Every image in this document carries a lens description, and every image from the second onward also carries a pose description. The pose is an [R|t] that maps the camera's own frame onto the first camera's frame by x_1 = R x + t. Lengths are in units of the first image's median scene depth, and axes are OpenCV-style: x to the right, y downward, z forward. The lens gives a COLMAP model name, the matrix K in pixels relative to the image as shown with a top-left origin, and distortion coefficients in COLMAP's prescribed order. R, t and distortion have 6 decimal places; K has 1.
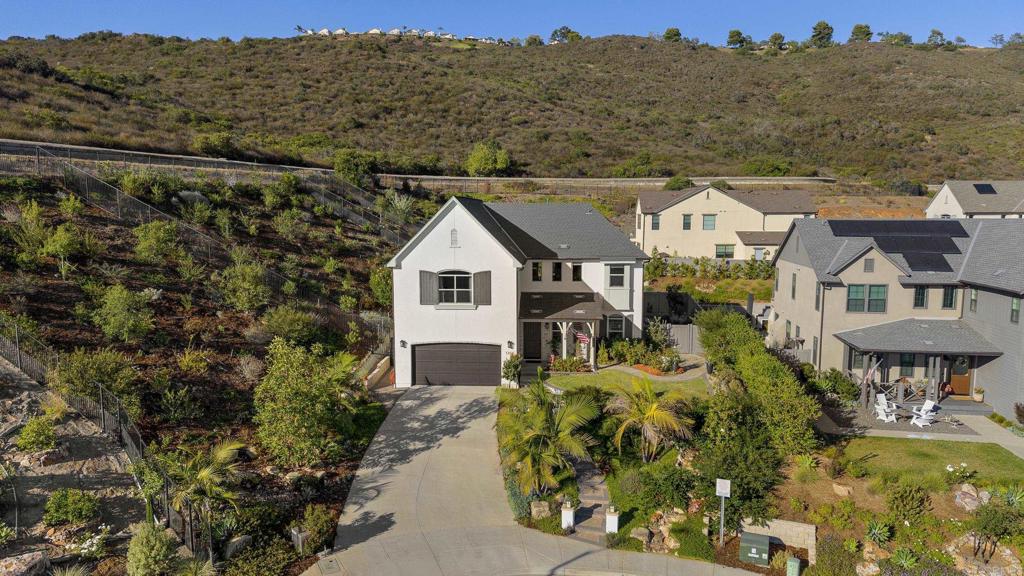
lens RADIAL K [[678.1, 0, 512.0], [0, 678.1, 288.0], [0, 0, 1]] dist [0.034205, -0.040678]
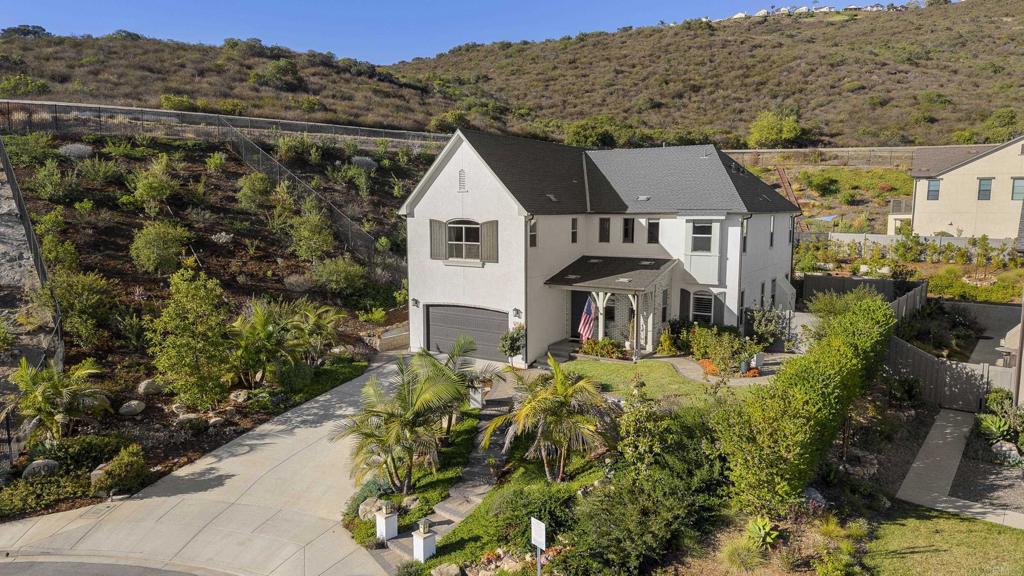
lens RADIAL K [[678.1, 0, 512.0], [0, 678.1, 288.0], [0, 0, 1]] dist [0.034205, -0.040678]
pose [[0.864946, 0.060762, -0.498173, 0.210803], [-0.057690, 0.998101, 0.021574, 0.020022], [0.498538, 0.010079, 0.866809, 0.159593]]
